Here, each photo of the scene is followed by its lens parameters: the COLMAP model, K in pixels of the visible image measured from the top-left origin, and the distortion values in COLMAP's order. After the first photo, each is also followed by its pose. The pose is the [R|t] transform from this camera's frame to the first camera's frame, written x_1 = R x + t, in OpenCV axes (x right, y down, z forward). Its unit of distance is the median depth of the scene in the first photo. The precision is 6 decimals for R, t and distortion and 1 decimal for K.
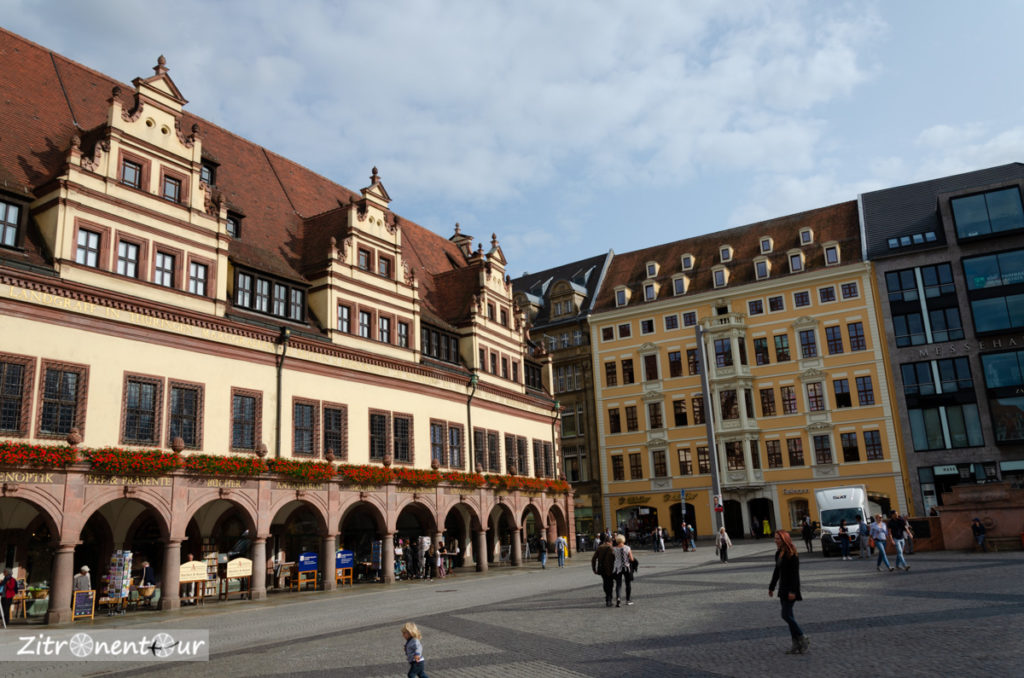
lens RADIAL K [[788.9, 0, 512.0], [0, 788.9, 337.6], [0, 0, 1]] dist [-0.011375, -0.000648]
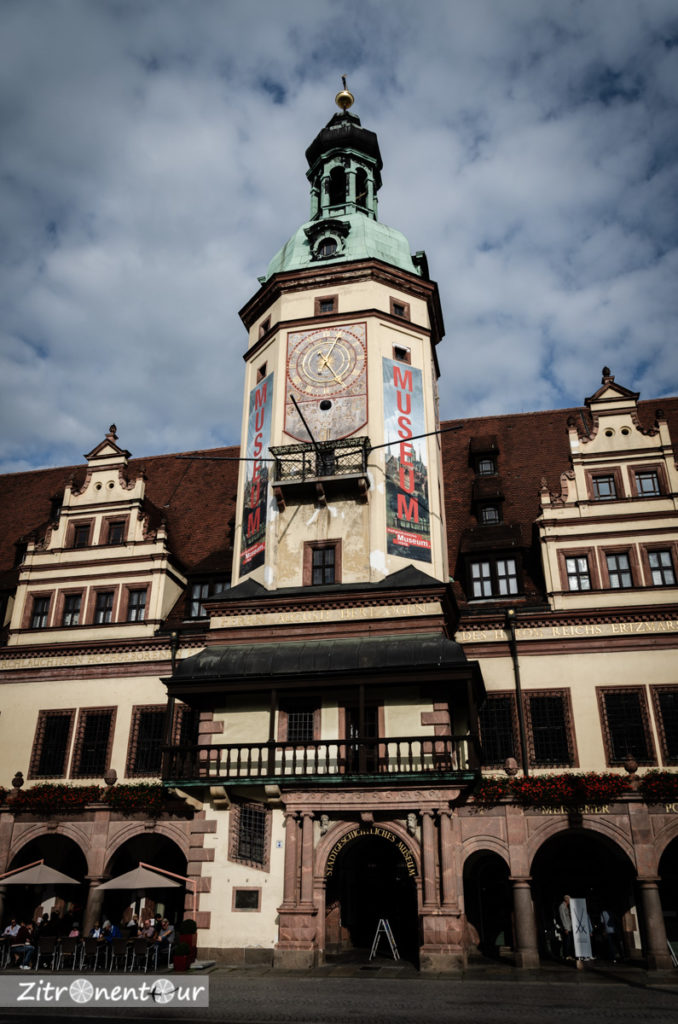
lens RADIAL K [[748.3, 0, 340.4], [0, 748.3, 533.1], [0, 0, 1]] dist [0.008701, 0.001282]
pose [[0.344742, -0.356912, -0.868197, 0.270814], [0.199783, 0.931603, -0.303649, 0.088748], [0.917191, -0.068770, 0.392467, 0.412495]]
